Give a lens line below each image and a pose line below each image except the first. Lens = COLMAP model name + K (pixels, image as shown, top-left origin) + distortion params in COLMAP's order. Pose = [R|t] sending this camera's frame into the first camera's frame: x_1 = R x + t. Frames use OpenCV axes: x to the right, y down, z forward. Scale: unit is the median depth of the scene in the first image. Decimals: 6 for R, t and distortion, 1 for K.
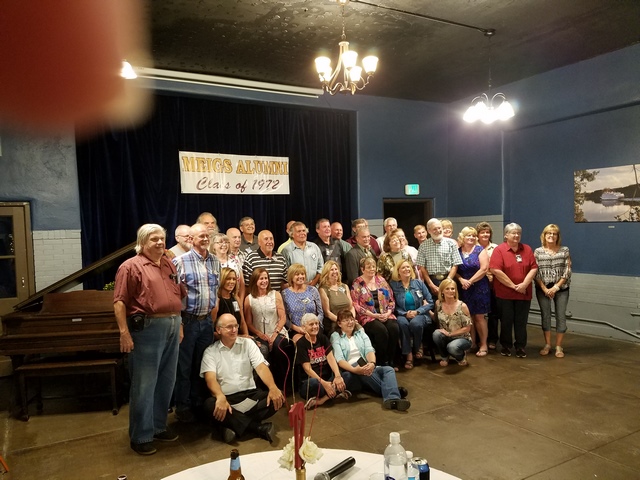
lens RADIAL K [[480.9, 0, 320.6], [0, 480.9, 245.1], [0, 0, 1]] dist [0.018739, -0.006410]
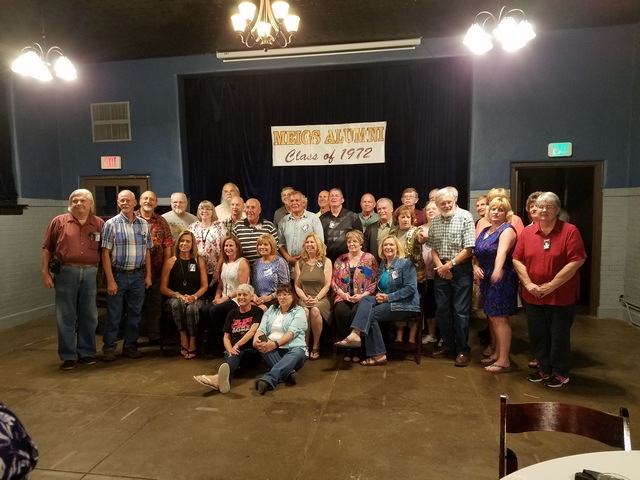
lens RADIAL K [[490.1, 0, 323.1], [0, 490.1, 254.0], [0, 0, 1]] dist [0.081496, -0.130402]
pose [[0.777099, 0.078287, -0.624491, 0.505060], [-0.035256, 0.996090, 0.081000, -0.003951], [0.628390, -0.040928, 0.776821, 0.206455]]
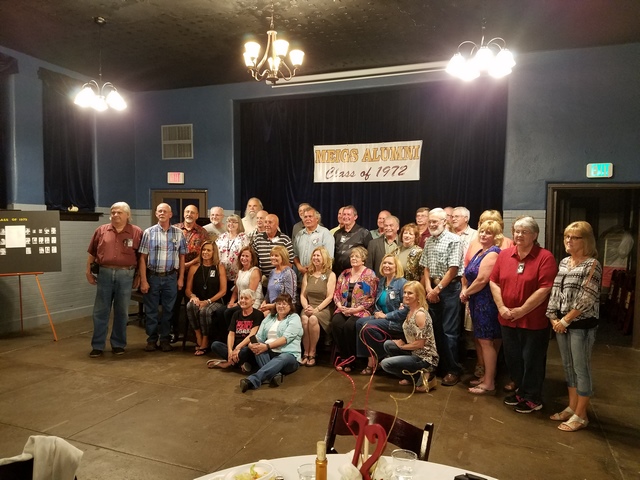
lens RADIAL K [[490.1, 0, 324.5], [0, 490.1, 249.7], [0, 0, 1]] dist [0.081496, -0.130402]
pose [[0.631188, 0.089033, -0.770503, 0.646014], [-0.065144, 0.995965, 0.061721, -0.020925], [0.772890, 0.011236, 0.634441, 0.278571]]
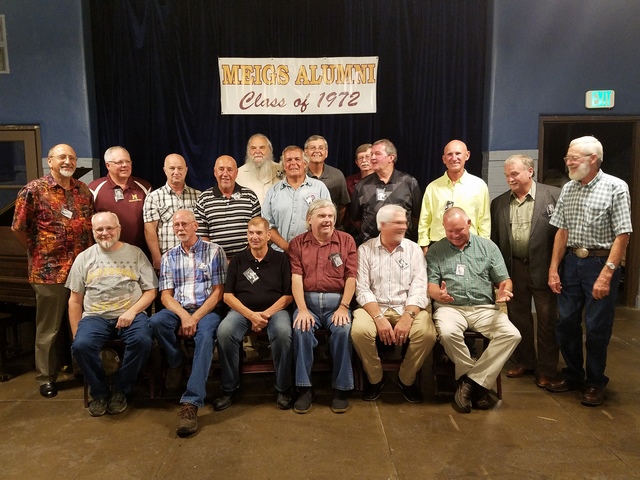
lens RADIAL K [[555.2, 0, 317.7], [0, 555.2, 244.9], [0, 0, 1]] dist [0.059440, -0.091247]
pose [[0.870045, 0.081335, -0.486216, 0.300988], [-0.034964, 0.993993, 0.103711, 0.003229], [0.491730, -0.073233, 0.867662, 0.281993]]
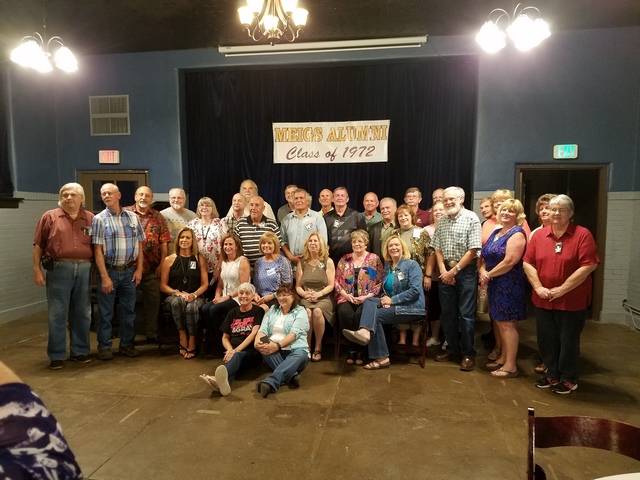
lens RADIAL K [[490.1, 0, 319.4], [0, 490.1, 252.7], [0, 0, 1]] dist [0.081496, -0.130402]
pose [[0.779763, 0.091696, -0.619323, 0.483633], [-0.052055, 0.995287, 0.081820, -0.004268], [0.623907, -0.031561, 0.780861, 0.208417]]
